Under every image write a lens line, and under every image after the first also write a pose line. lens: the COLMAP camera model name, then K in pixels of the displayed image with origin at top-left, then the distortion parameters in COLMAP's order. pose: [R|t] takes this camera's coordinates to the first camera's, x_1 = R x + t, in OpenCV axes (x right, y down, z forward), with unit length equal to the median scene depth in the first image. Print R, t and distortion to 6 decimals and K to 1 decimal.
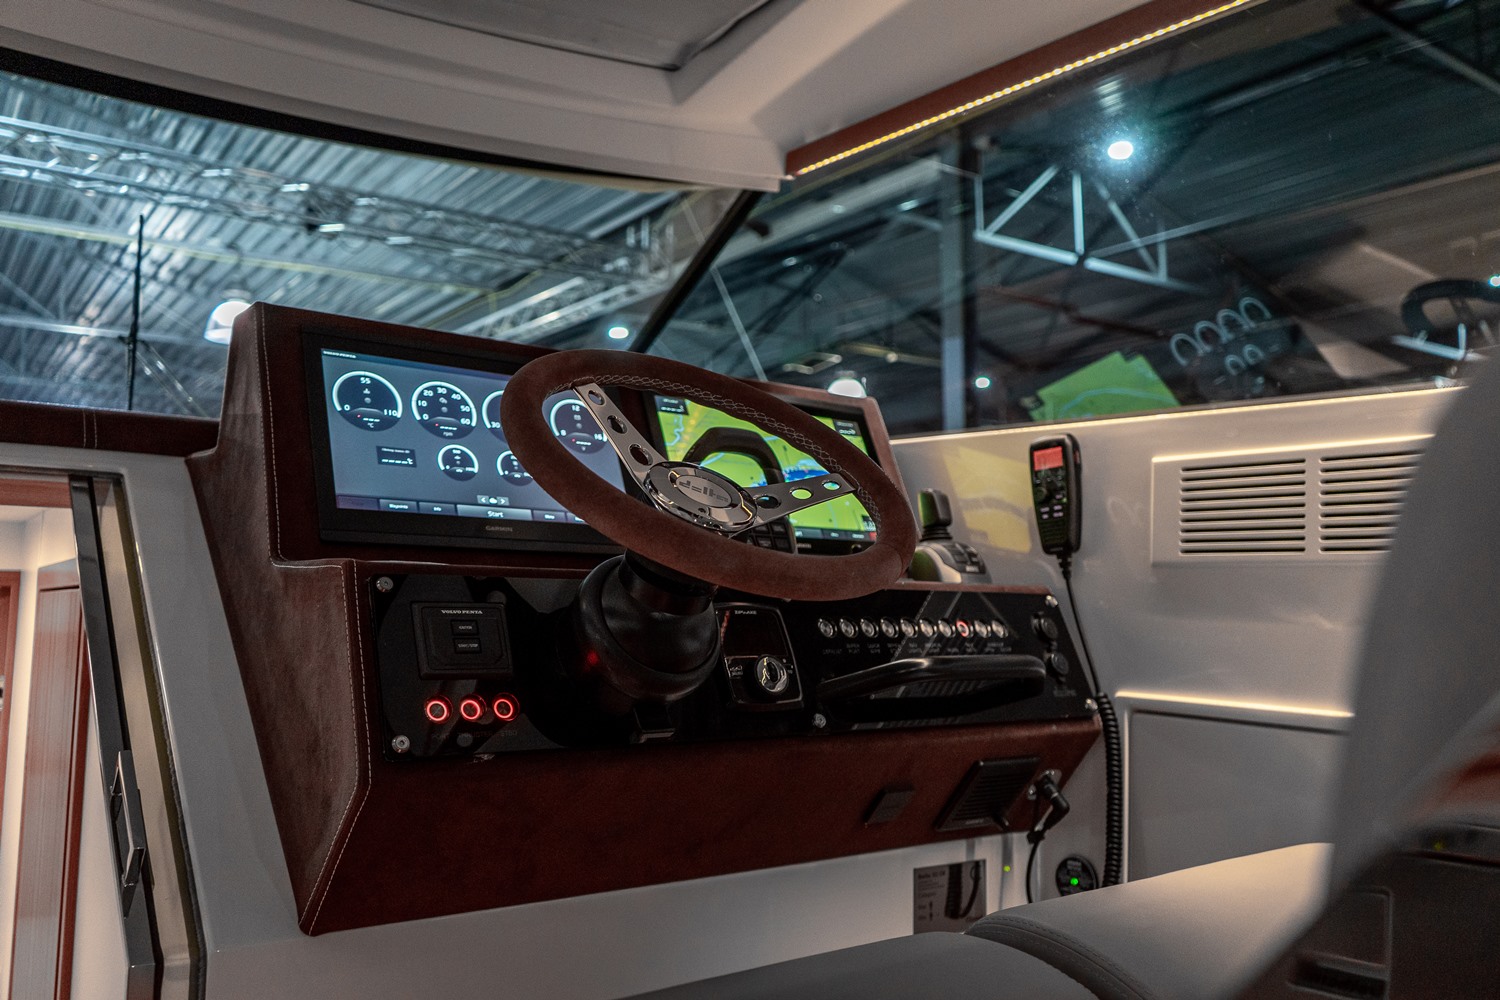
lens RADIAL K [[1194.2, 0, 748.6], [0, 1194.2, 503.9], [0, 0, 1]] dist [-0.001584, 0.004739]
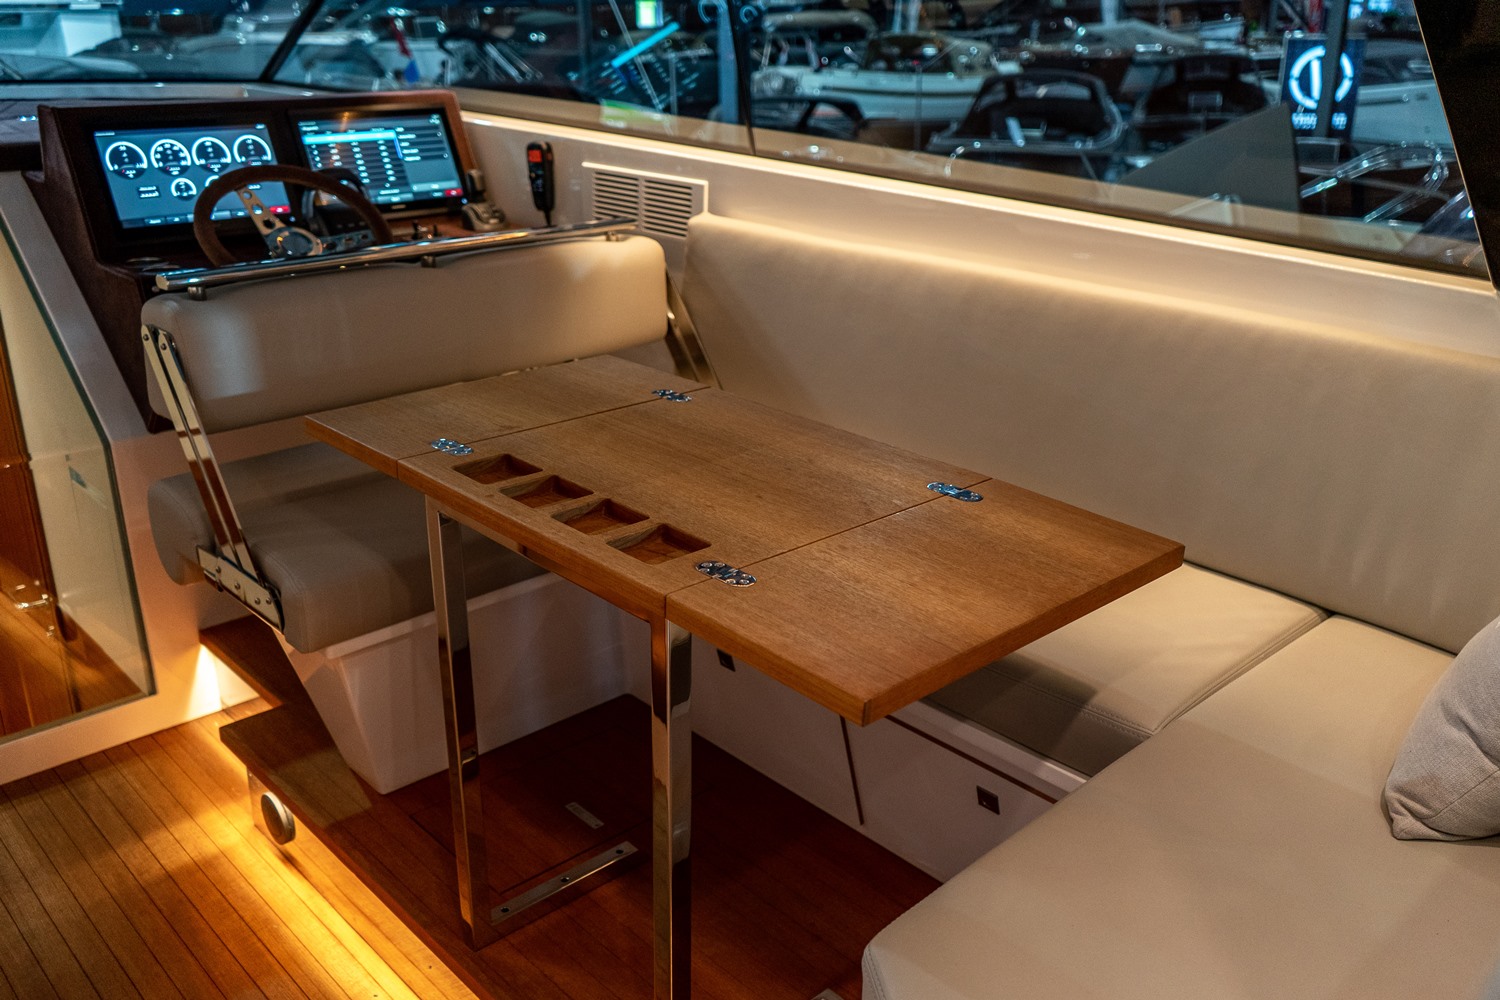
lens RADIAL K [[1277.8, 0, 754.0], [0, 1277.8, 497.2], [0, 0, 1]] dist [-0.007405, 0.007978]
pose [[0.993191, -0.046814, 0.106678, 0.370254], [-0.005035, 0.897602, 0.440777, -0.444652], [-0.116389, -0.438313, 0.891255, -0.992989]]
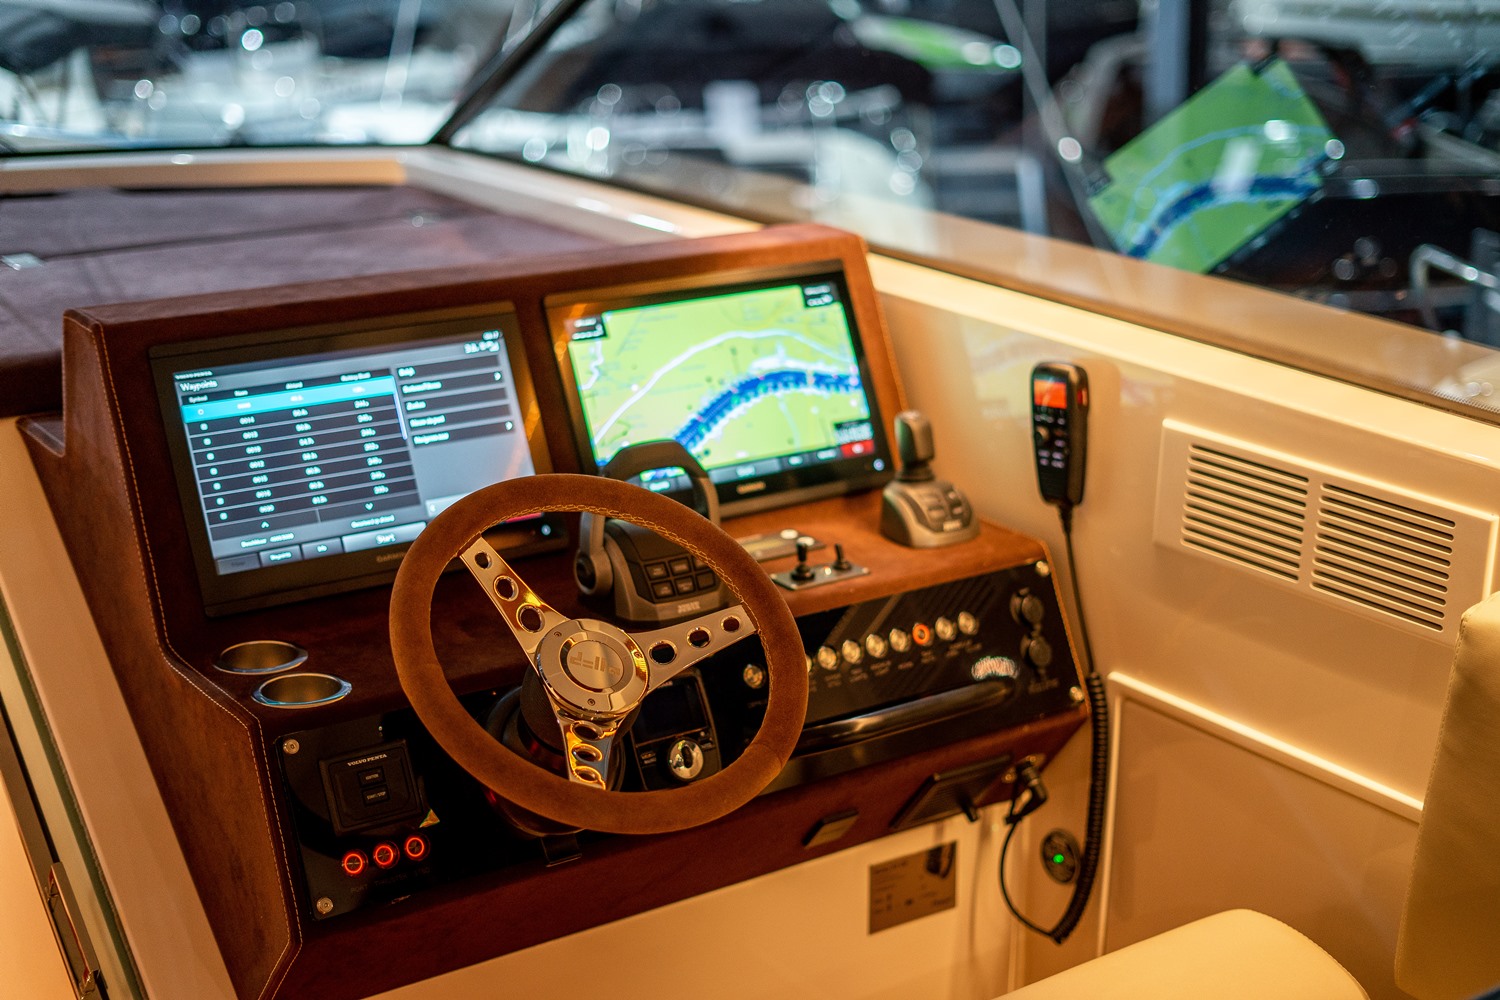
lens RADIAL K [[2236.3, 0, 744.2], [0, 2236.3, 496.8], [0, 0, 1]] dist [-0.020087, 0.000000]
pose [[0.998837, -0.005011, -0.047963, 0.122899], [0.022222, 0.930523, 0.365559, -0.568764], [0.042799, -0.366199, 0.929552, -0.478177]]
